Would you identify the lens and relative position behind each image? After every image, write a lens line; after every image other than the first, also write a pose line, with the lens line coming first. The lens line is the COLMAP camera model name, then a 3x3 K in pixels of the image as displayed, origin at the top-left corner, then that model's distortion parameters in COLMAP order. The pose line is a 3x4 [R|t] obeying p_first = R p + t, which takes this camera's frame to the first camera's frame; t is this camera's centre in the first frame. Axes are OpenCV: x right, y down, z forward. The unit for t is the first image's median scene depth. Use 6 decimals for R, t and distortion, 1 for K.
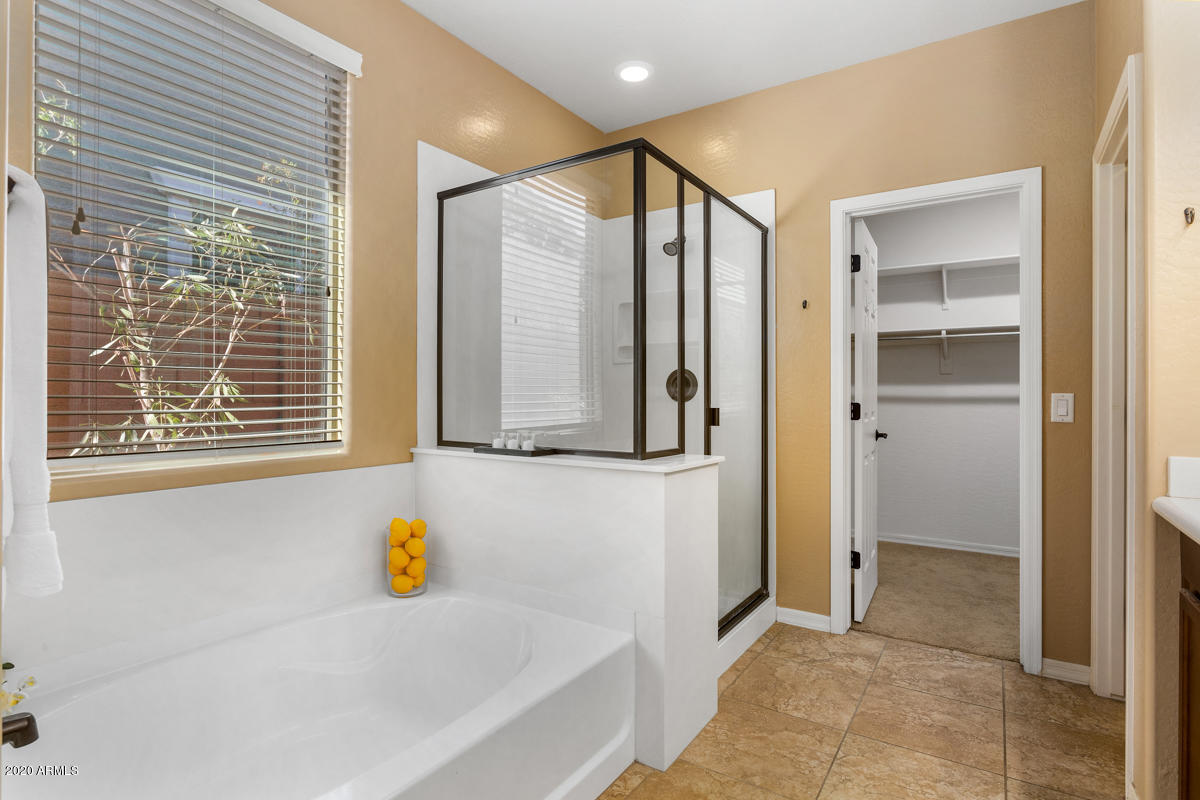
lens RADIAL K [[602.2, 0, 600.7], [0, 602.2, 394.5], [0, 0, 1]] dist [-0.006289, 0.000882]
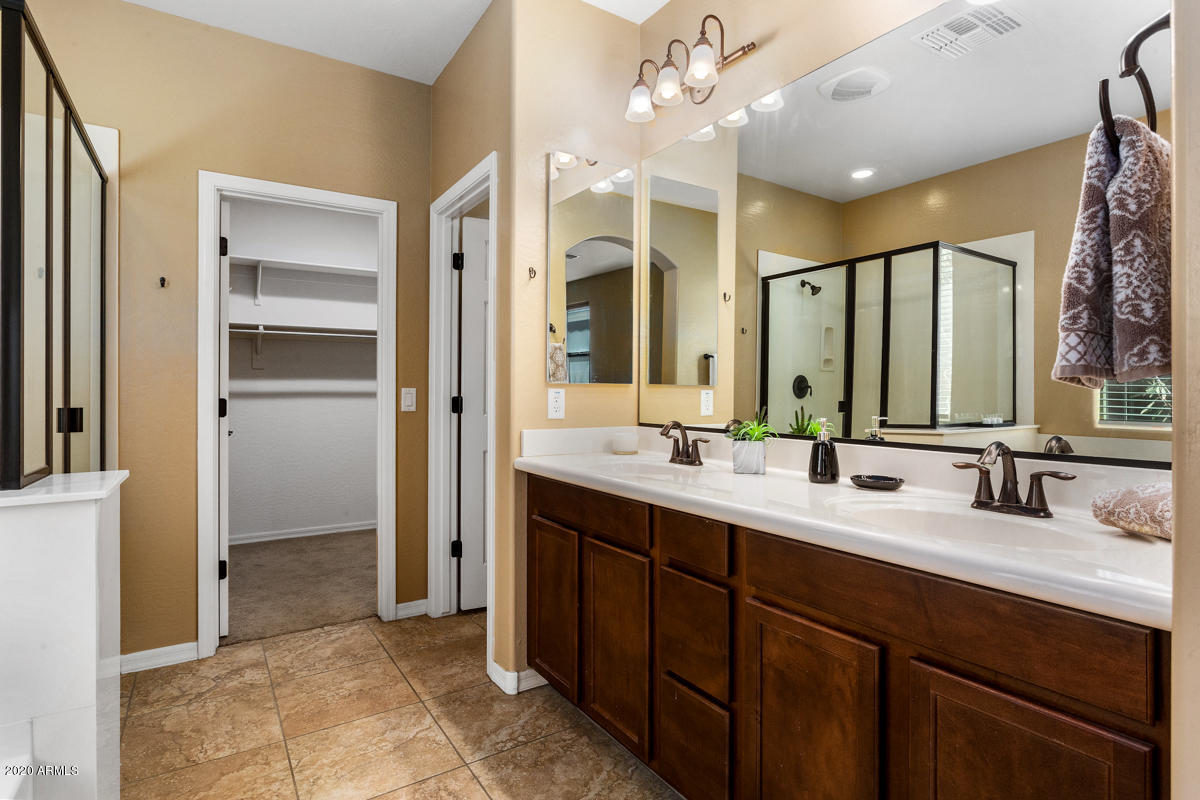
lens RADIAL K [[602.2, 0, 599.4], [0, 602.2, 392.7], [0, 0, 1]] dist [-0.006289, 0.000882]
pose [[0.410732, -0.007127, 0.911728, -0.203882], [0.000864, 0.999972, 0.007427, -0.001619], [-0.911755, -0.002262, 0.410727, 0.116878]]
